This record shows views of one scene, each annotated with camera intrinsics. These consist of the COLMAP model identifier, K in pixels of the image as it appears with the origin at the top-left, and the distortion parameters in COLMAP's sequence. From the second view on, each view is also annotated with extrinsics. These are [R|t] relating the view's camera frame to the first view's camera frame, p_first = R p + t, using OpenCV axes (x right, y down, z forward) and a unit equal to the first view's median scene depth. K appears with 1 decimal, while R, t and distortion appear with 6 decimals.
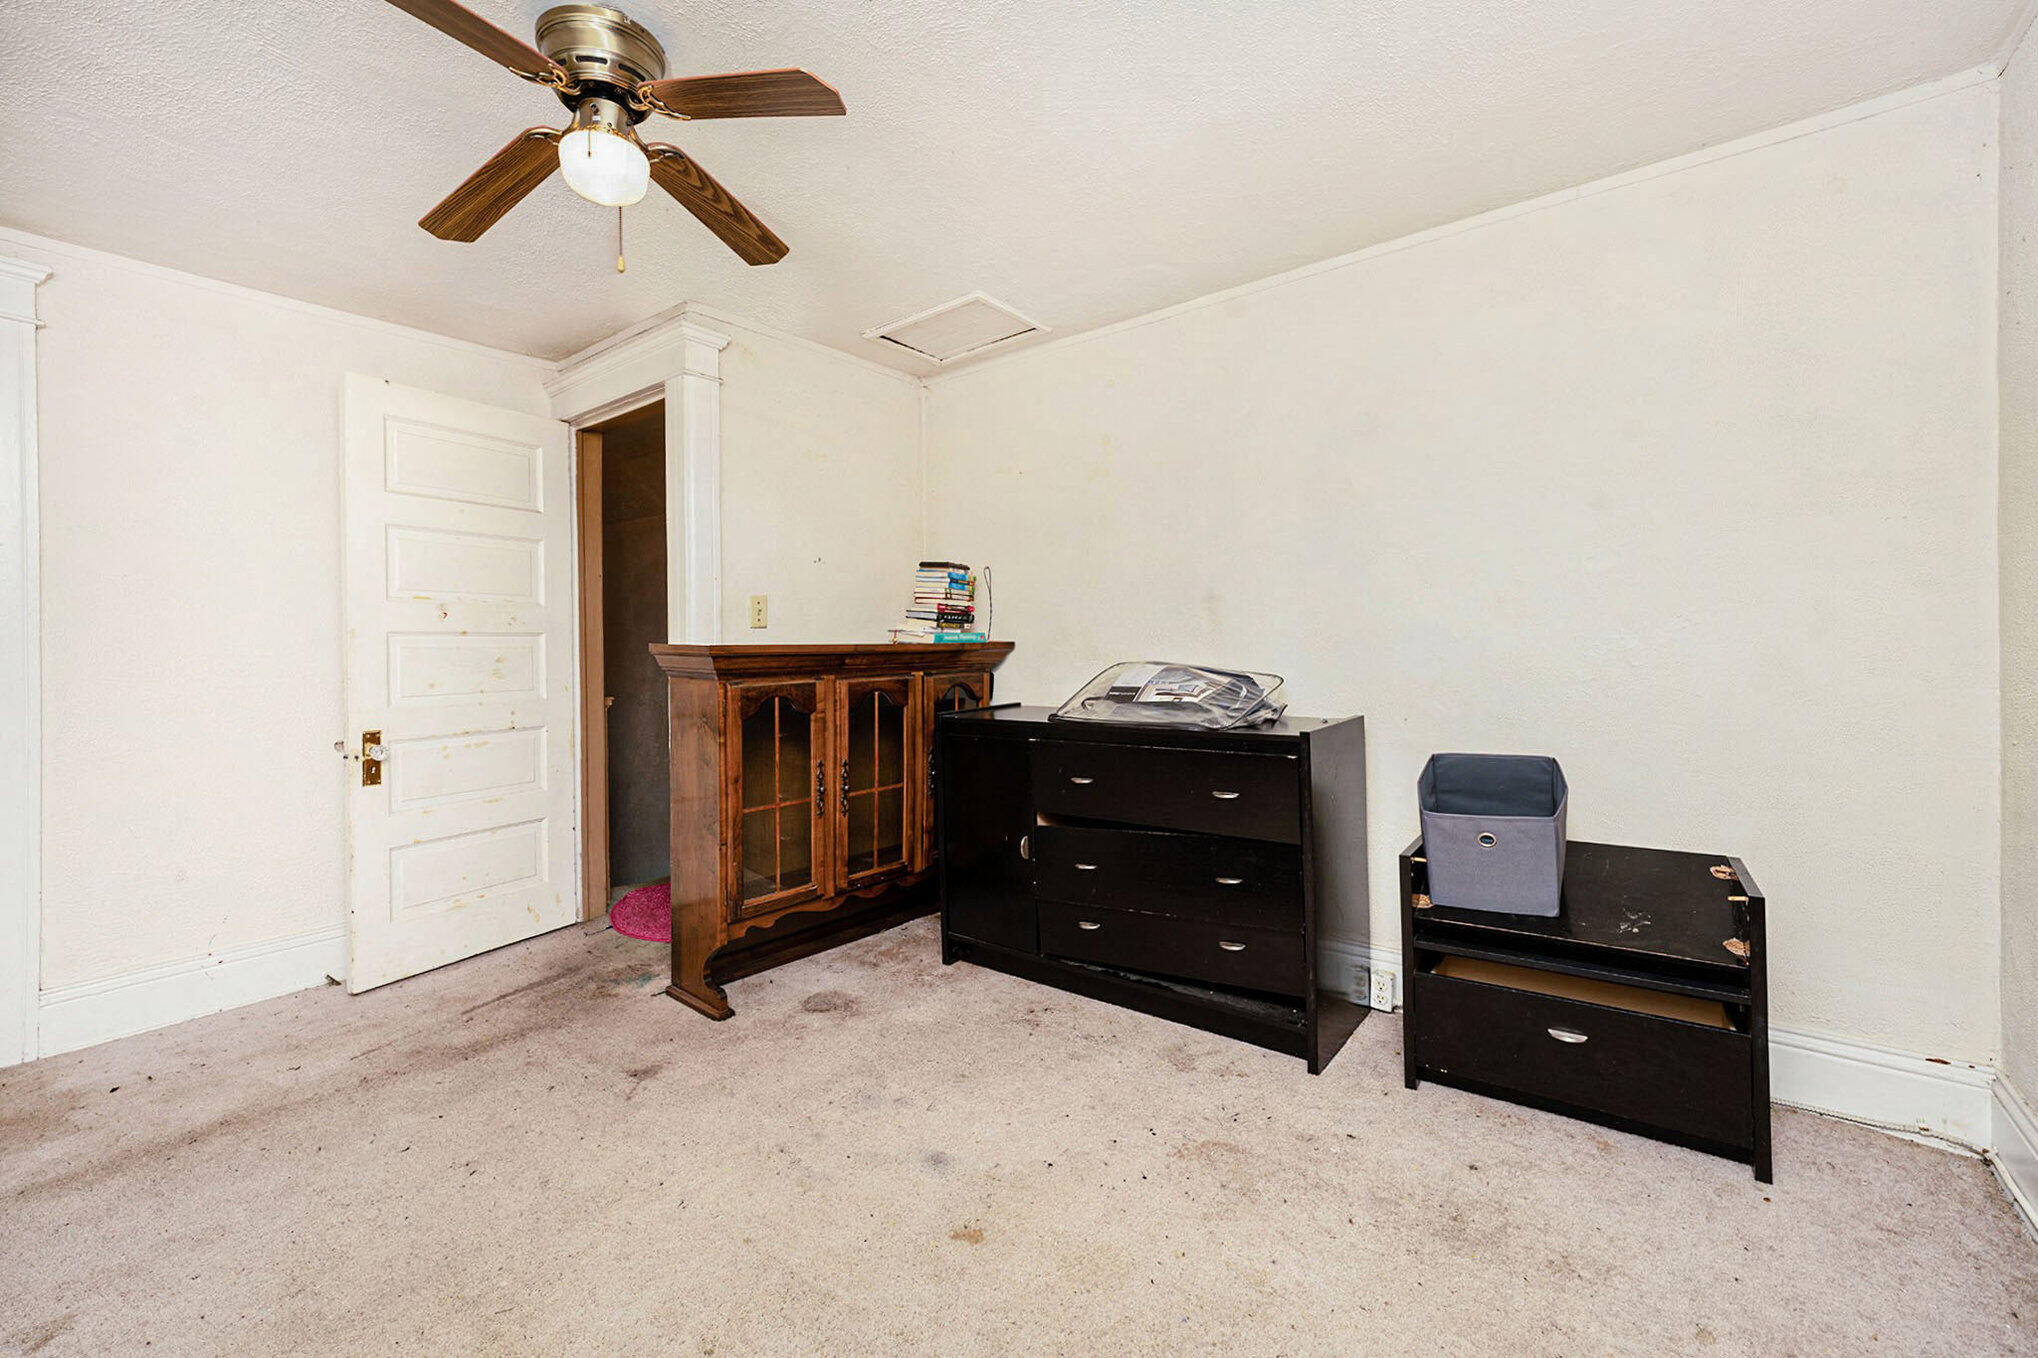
lens RADIAL K [[873.2, 0, 1017.1], [0, 873.2, 643.4], [0, 0, 1]] dist [0.000533, 0.000007]
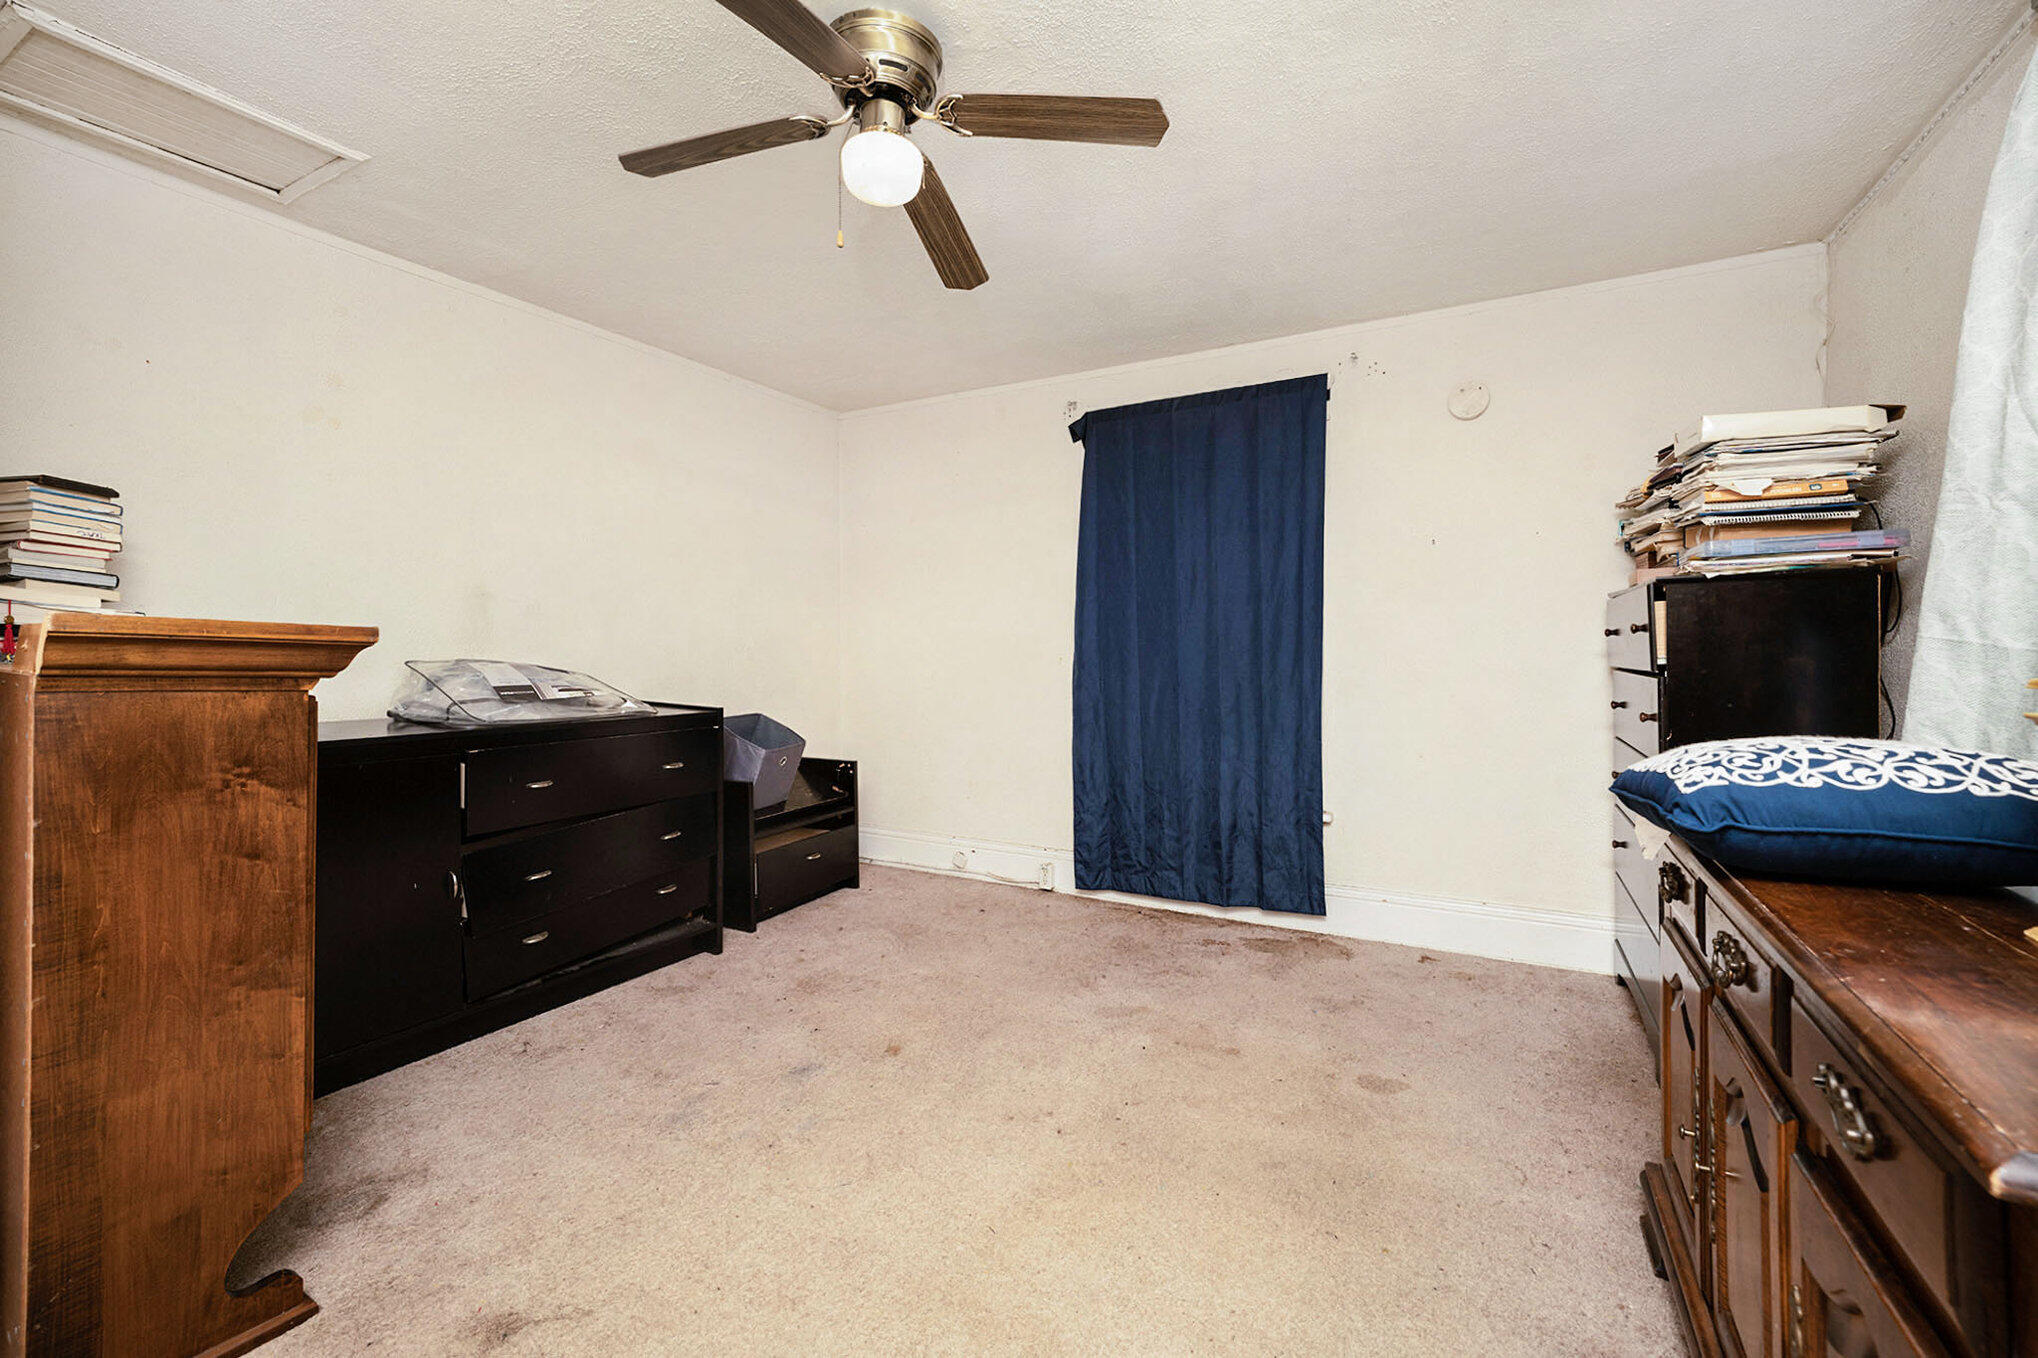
lens RADIAL K [[873.2, 0, 1017.1], [0, 873.2, 643.4], [0, 0, 1]] dist [0.000533, 0.000007]
pose [[-0.149058, 0.013983, 0.988730, -0.973783], [0.001627, 0.999902, -0.013896, 0.018676], [-0.988827, -0.000463, -0.149066, 0.652288]]
